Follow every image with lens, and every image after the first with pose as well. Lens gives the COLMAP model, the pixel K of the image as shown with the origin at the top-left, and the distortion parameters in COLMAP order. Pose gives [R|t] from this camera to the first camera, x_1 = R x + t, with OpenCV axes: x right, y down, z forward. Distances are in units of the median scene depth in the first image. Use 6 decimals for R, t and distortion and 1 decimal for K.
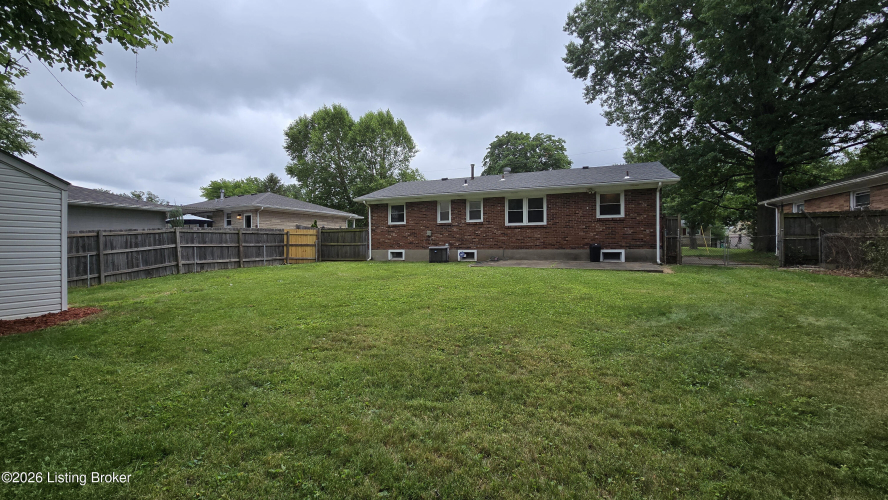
lens RADIAL K [[359.0, 0, 446.1], [0, 359.0, 243.3], [0, 0, 1]] dist [-0.003826, 0.001400]
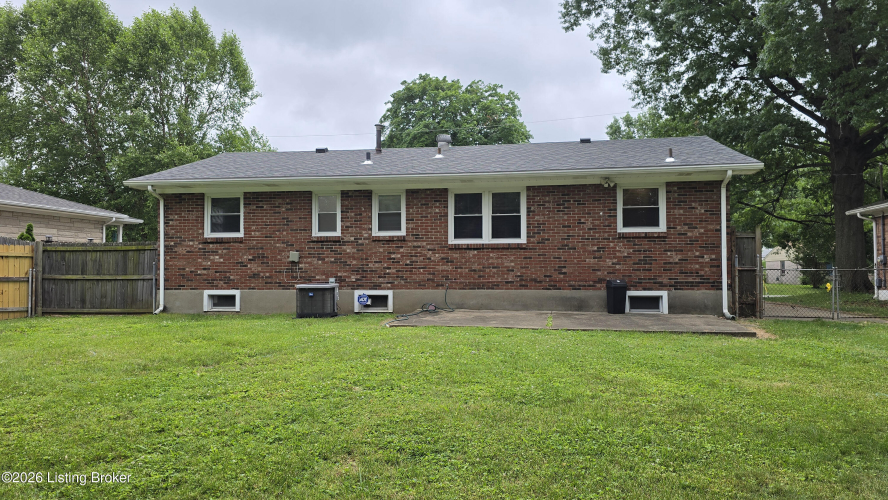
lens RADIAL K [[629.9, 0, 448.4], [0, 629.9, 255.9], [0, 0, 1]] dist [0.060209, -0.044276]
pose [[0.973591, 0.010516, 0.228056, -0.034114], [-0.004897, 0.999671, -0.025192, -0.007045], [-0.228246, 0.023410, 0.973322, 0.095020]]
